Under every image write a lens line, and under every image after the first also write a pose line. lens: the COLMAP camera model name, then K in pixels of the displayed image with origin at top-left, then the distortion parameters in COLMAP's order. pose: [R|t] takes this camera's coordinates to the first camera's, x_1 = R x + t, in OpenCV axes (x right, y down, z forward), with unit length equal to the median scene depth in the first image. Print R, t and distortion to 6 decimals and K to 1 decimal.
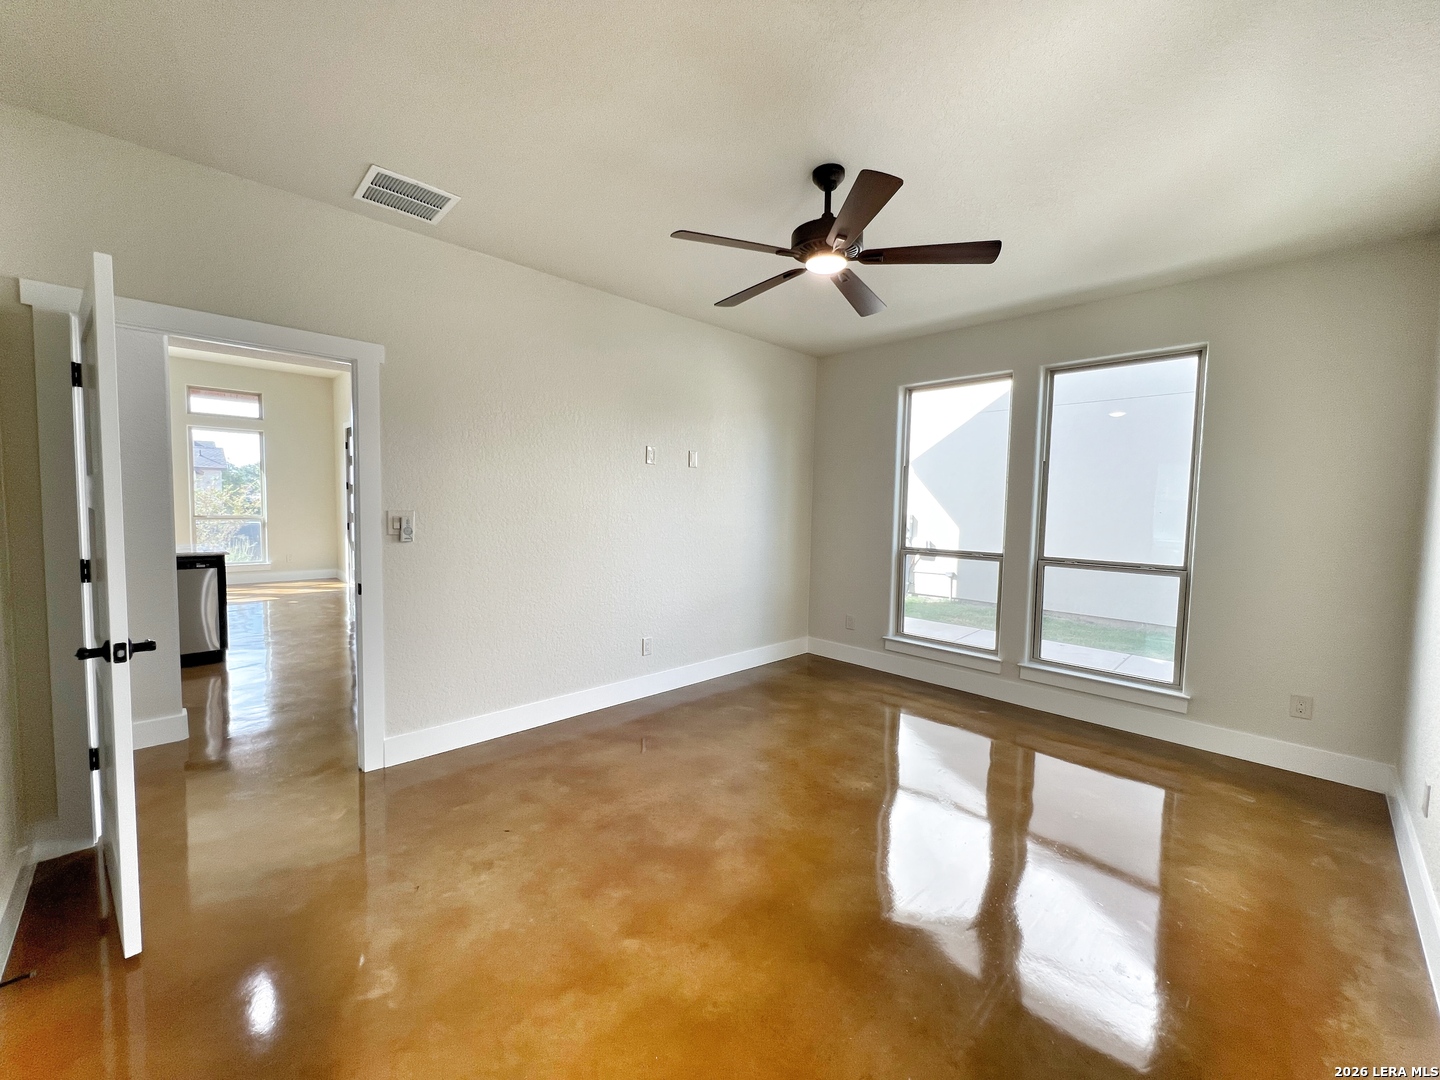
lens RADIAL K [[577.6, 0, 724.2], [0, 577.6, 540.4], [0, 0, 1]] dist [-0.002101, 0.000614]
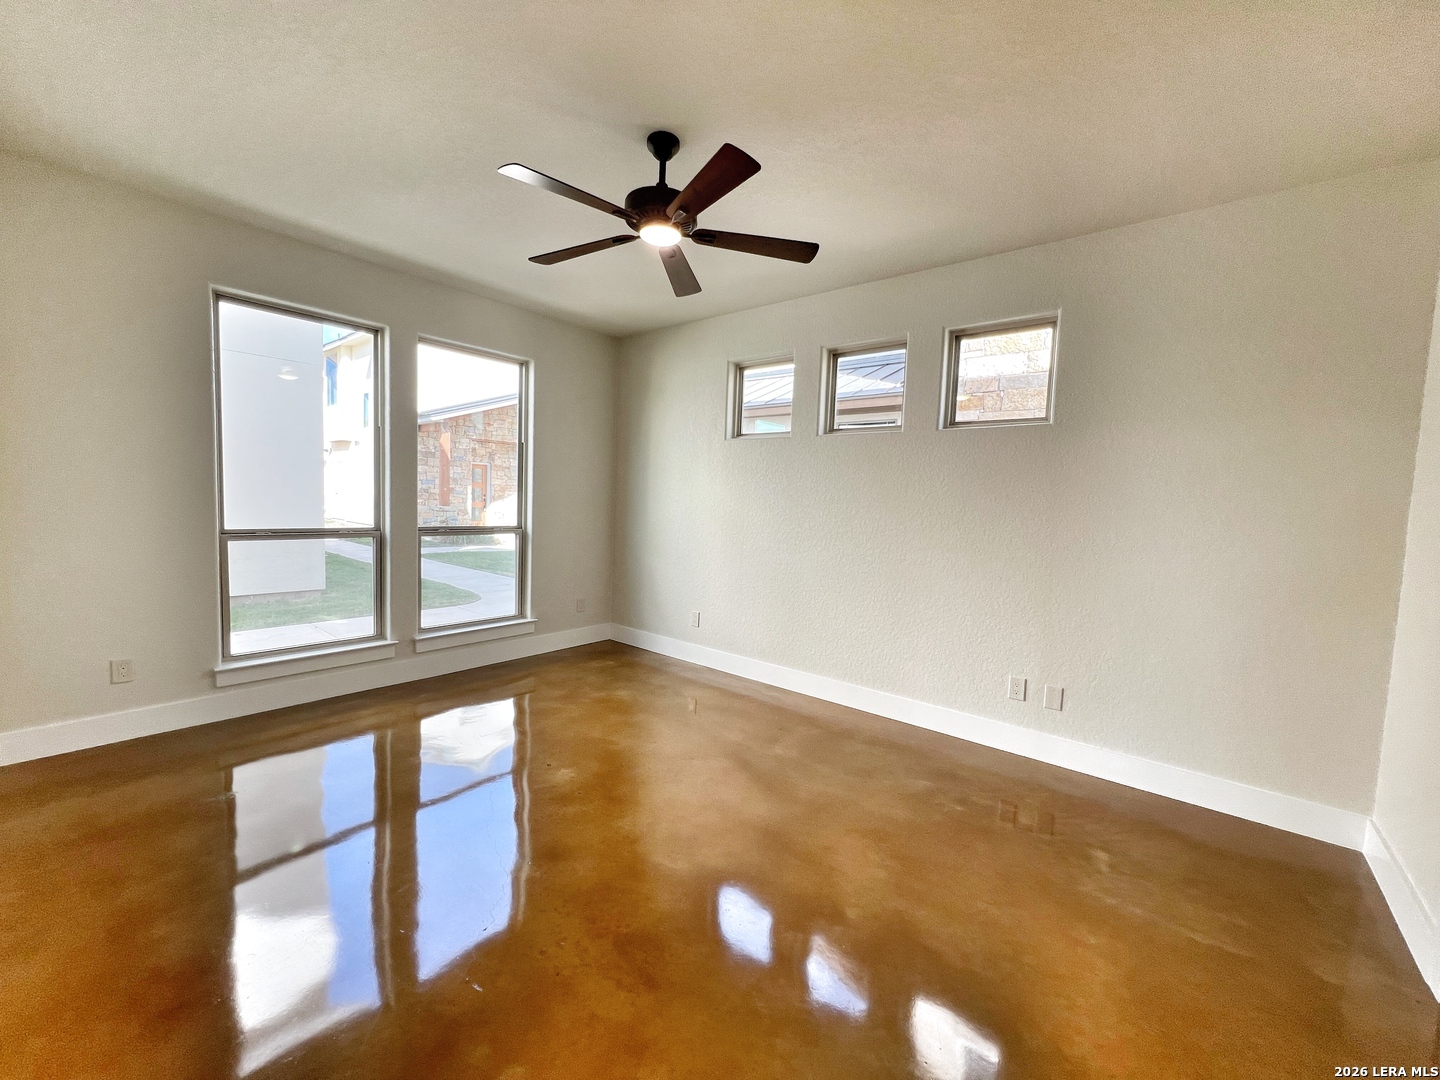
lens RADIAL K [[577.6, 0, 726.9], [0, 577.6, 534.9], [0, 0, 1]] dist [-0.002101, 0.000614]
pose [[-0.126866, -0.080374, 0.988658, -0.480899], [0.019287, 0.996323, 0.083472, -0.028515], [-0.991732, 0.029658, -0.124849, 0.580277]]
